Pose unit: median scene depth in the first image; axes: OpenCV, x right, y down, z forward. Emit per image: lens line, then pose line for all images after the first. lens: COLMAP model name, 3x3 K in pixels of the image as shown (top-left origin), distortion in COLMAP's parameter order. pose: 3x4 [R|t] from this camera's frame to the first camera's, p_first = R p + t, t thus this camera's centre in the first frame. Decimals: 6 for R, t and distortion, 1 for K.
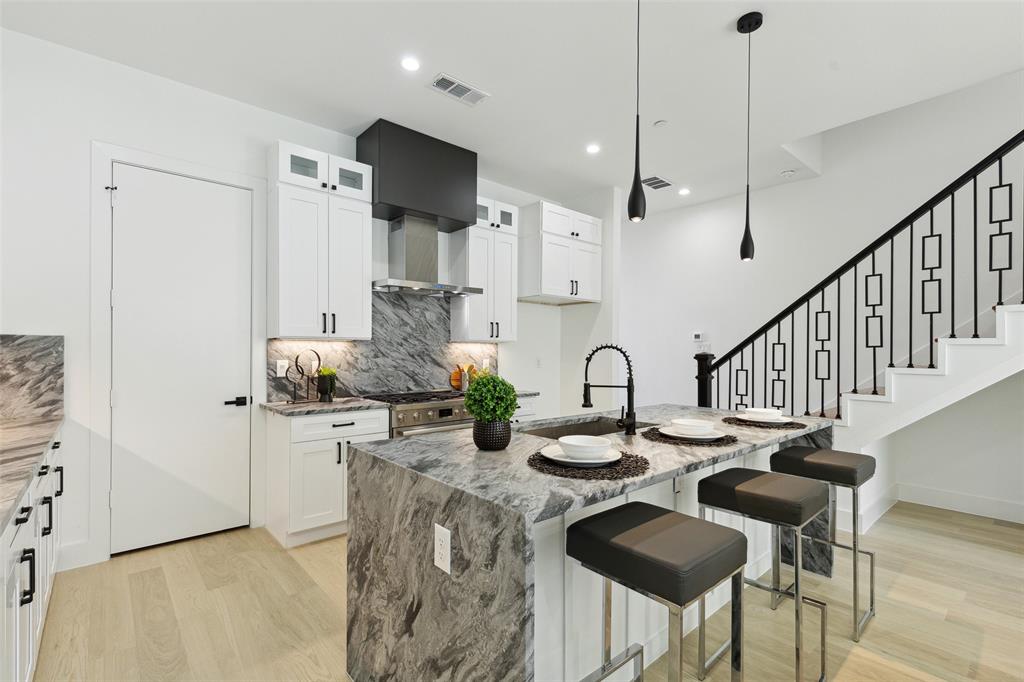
lens RADIAL K [[467.0, 0, 512.2], [0, 467.0, 350.3], [0, 0, 1]] dist [0.010866, -0.003329]
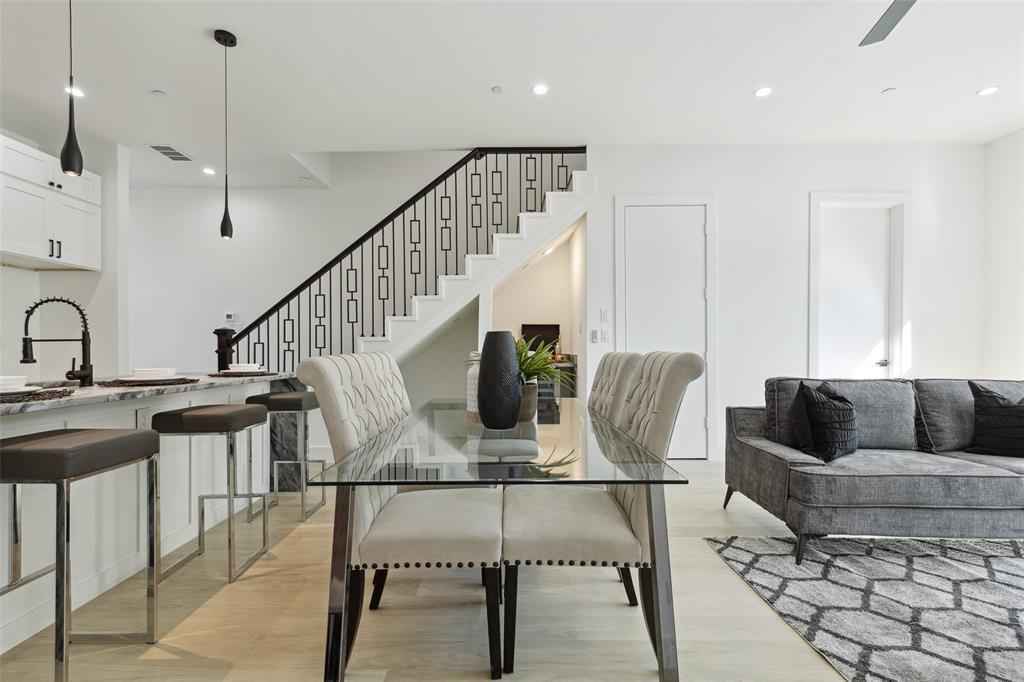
lens RADIAL K [[467.0, 0, 510.2], [0, 467.0, 348.7], [0, 0, 1]] dist [0.010866, -0.003329]
pose [[0.670022, -0.008038, 0.742297, 0.069634], [0.004941, 0.999968, 0.006369, 0.059277], [-0.742324, -0.000600, 0.670040, -0.233097]]
